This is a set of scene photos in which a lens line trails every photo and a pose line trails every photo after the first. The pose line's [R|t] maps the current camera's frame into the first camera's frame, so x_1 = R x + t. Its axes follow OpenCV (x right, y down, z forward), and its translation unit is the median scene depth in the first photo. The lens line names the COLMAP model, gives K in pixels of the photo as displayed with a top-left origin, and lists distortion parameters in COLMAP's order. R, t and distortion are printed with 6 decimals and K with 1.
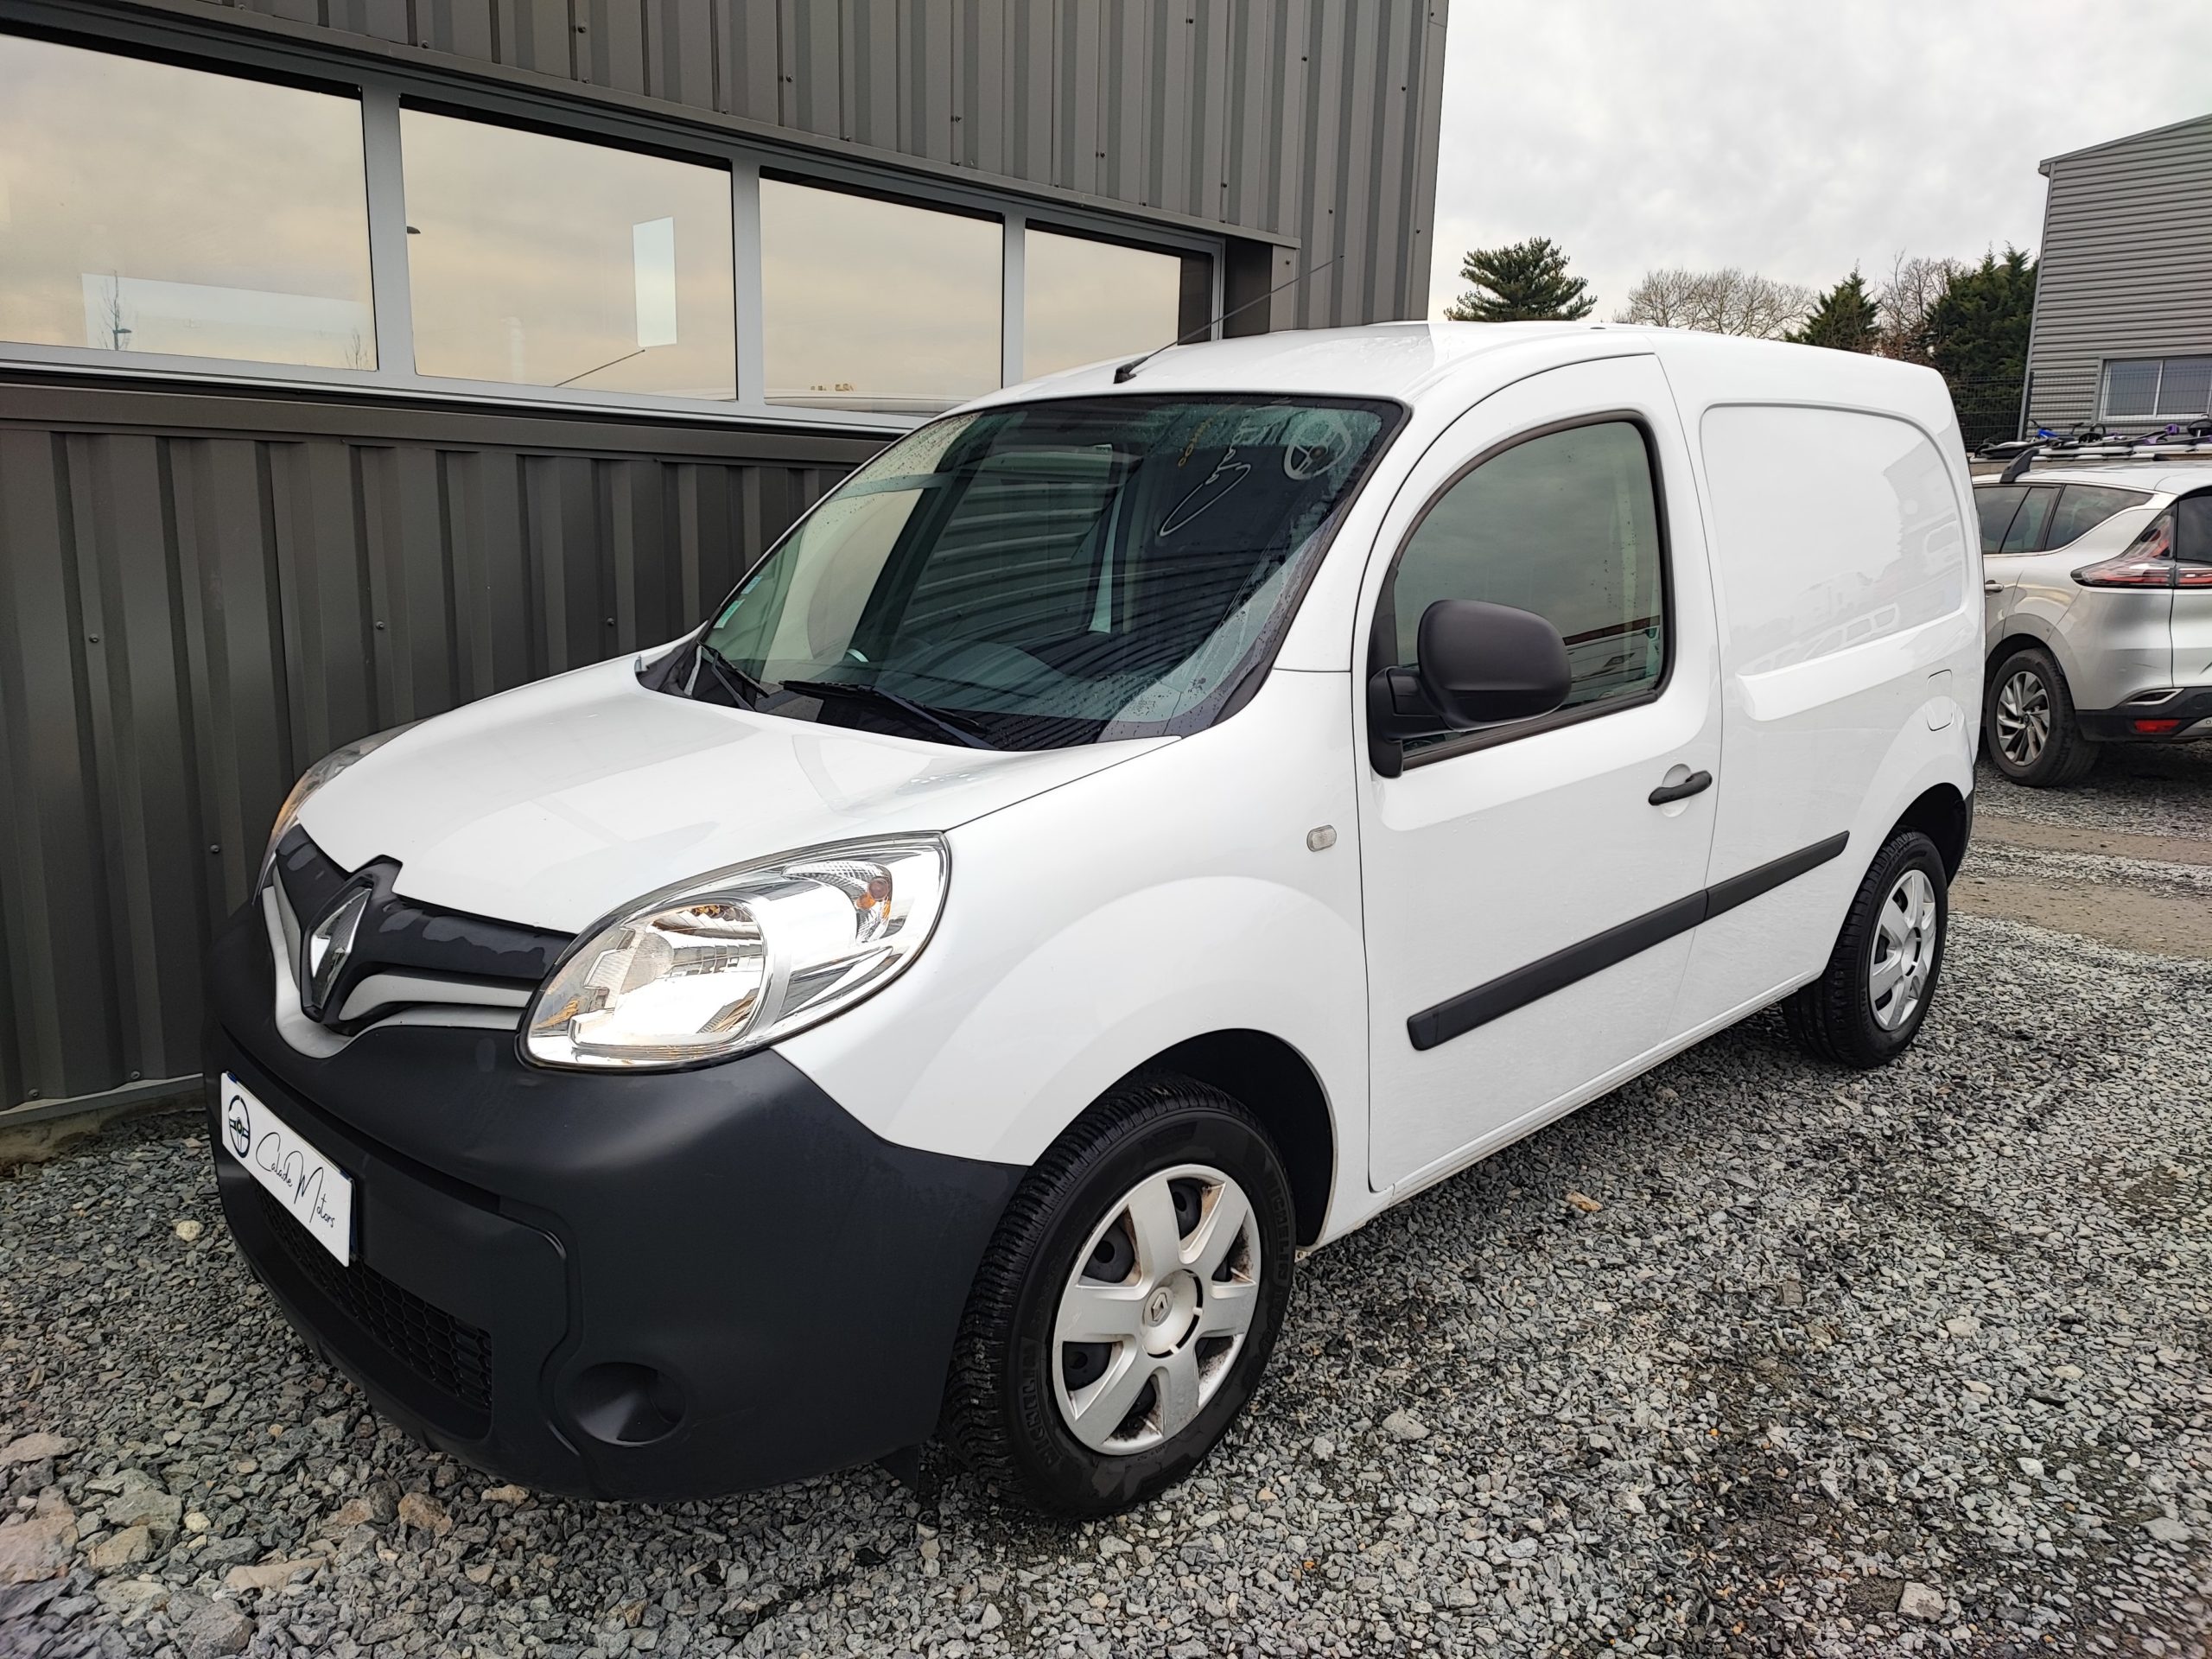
lens RADIAL K [[1622.6, 0, 1108.5], [0, 1622.6, 825.4], [0, 0, 1]] dist [0.042375, -0.041547]
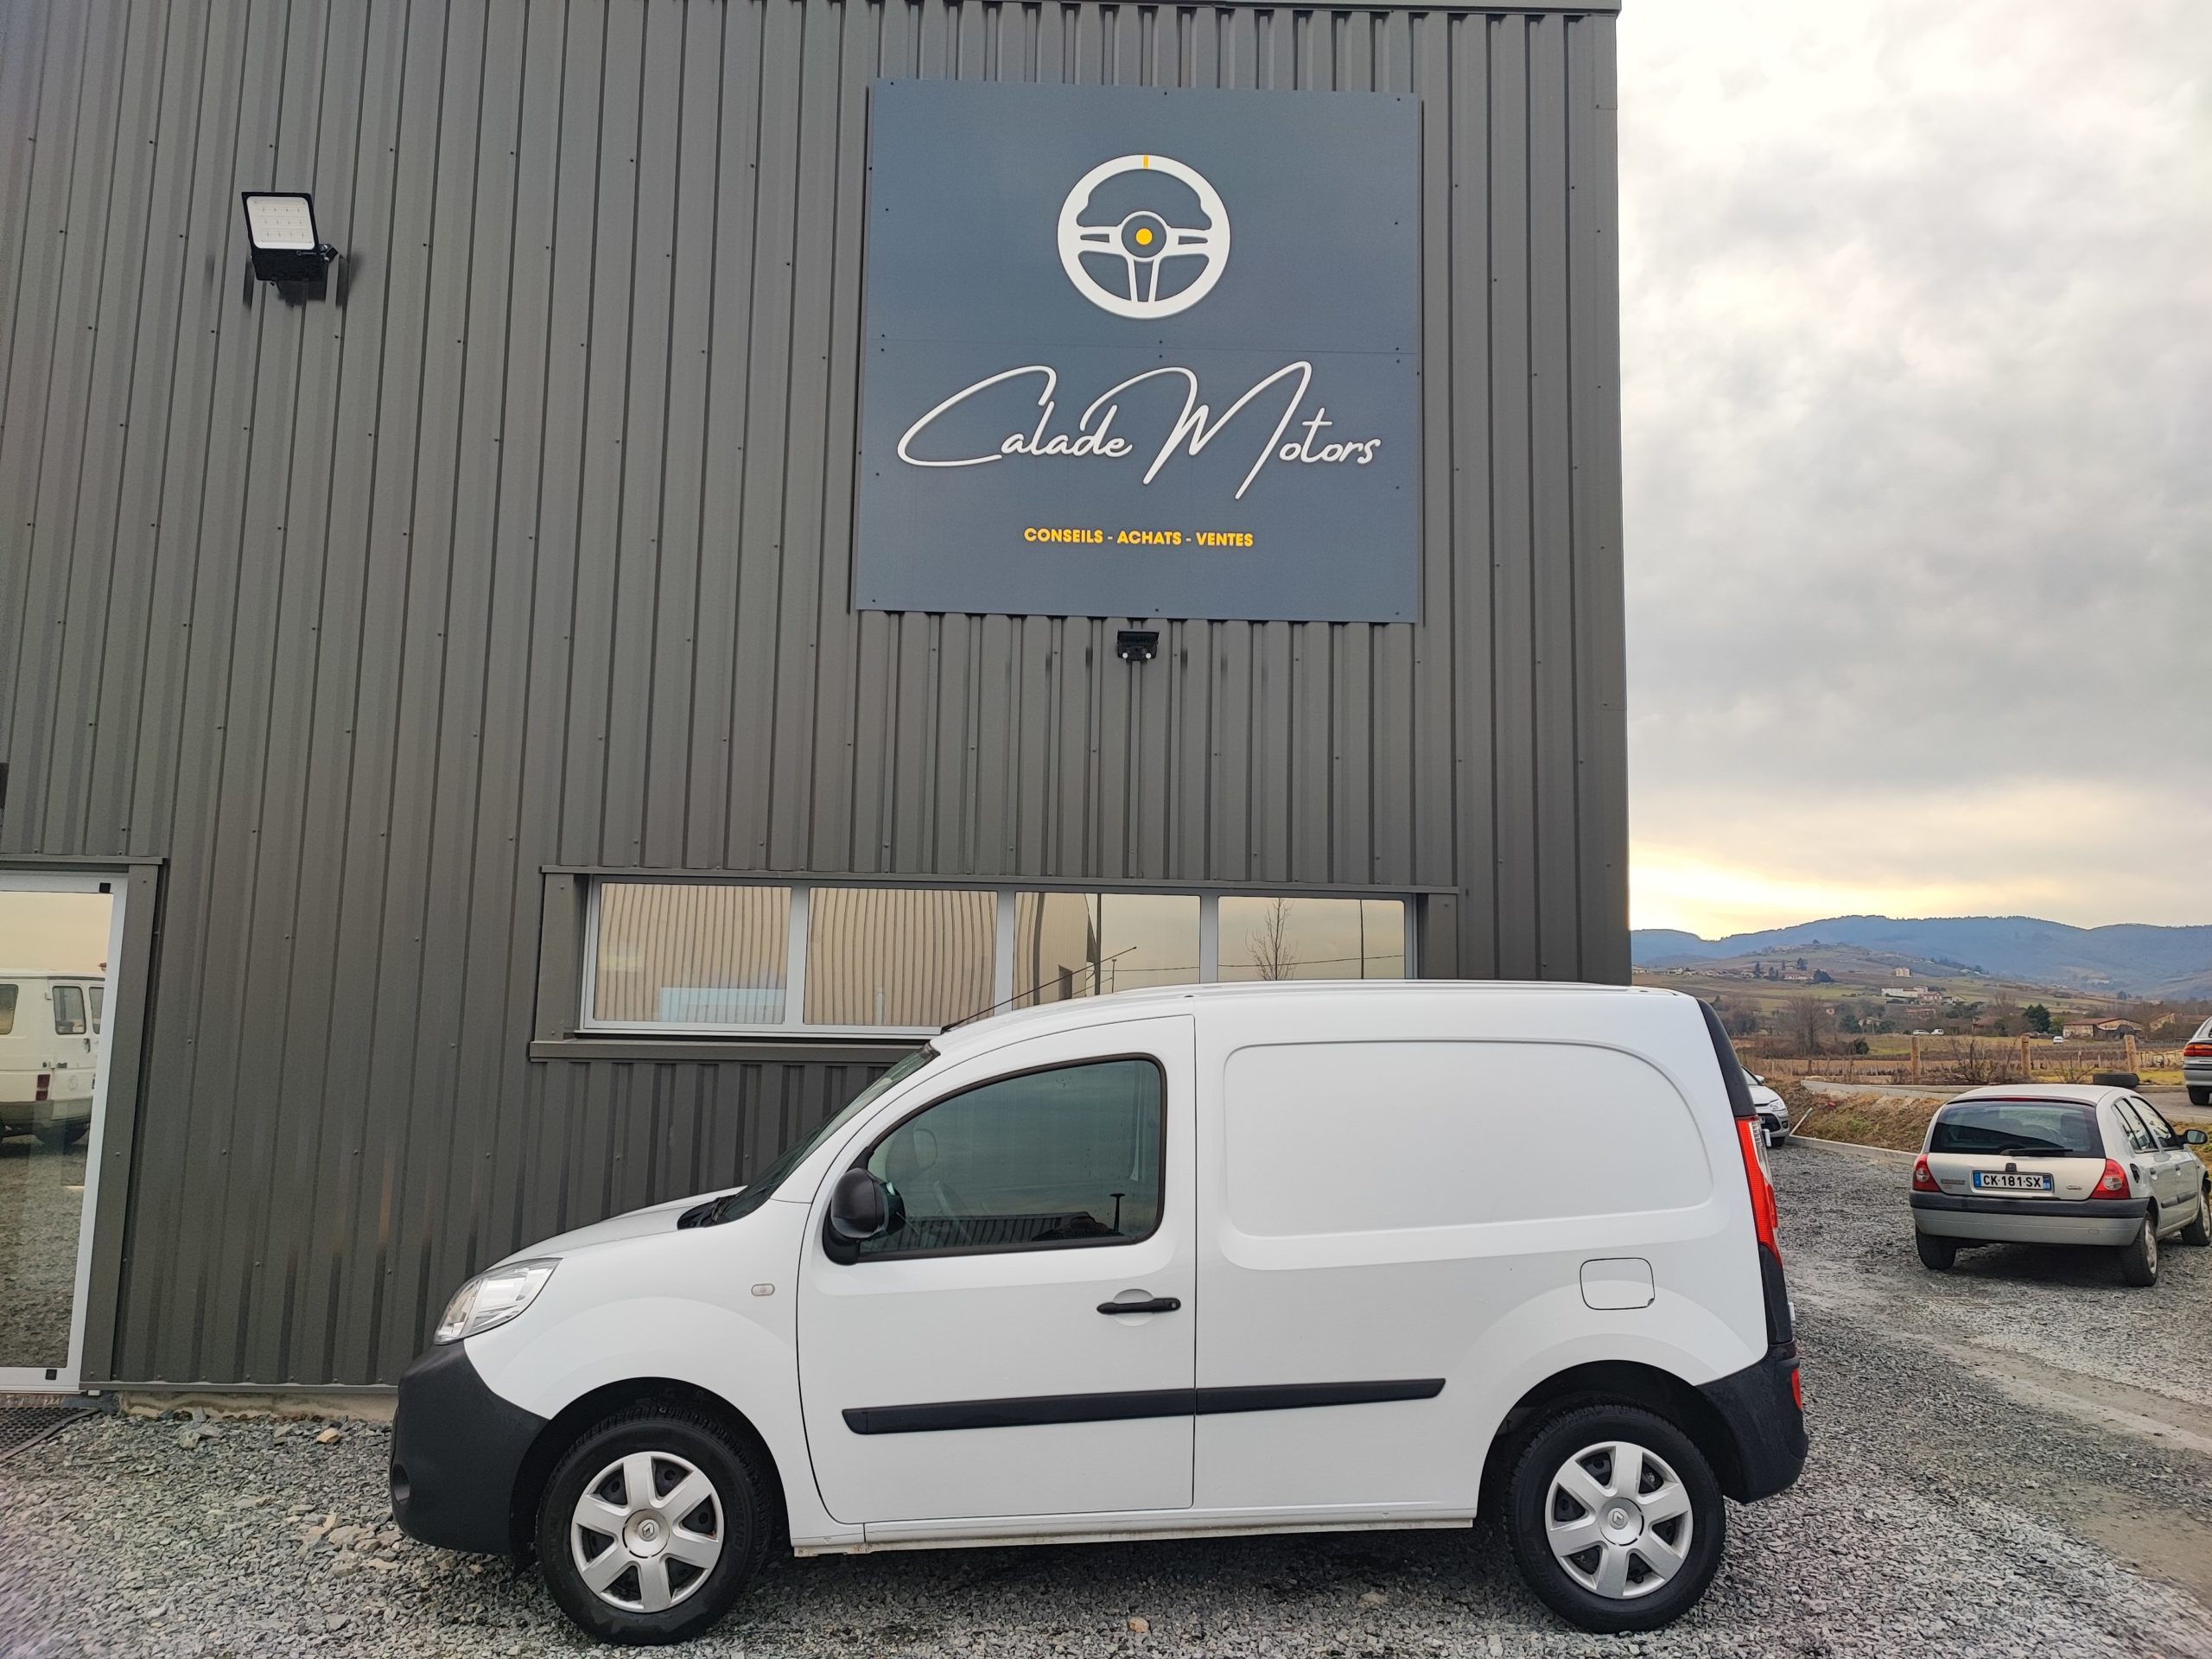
lens RADIAL K [[1602.4, 0, 1122.5], [0, 1602.4, 832.9], [0, 0, 1]] dist [0.018383, -0.014231]
pose [[0.744161, -0.086361, -0.662394, 1.710618], [-0.125666, 0.955804, -0.265795, -0.055870], [0.656073, 0.281035, 0.700420, -0.188523]]
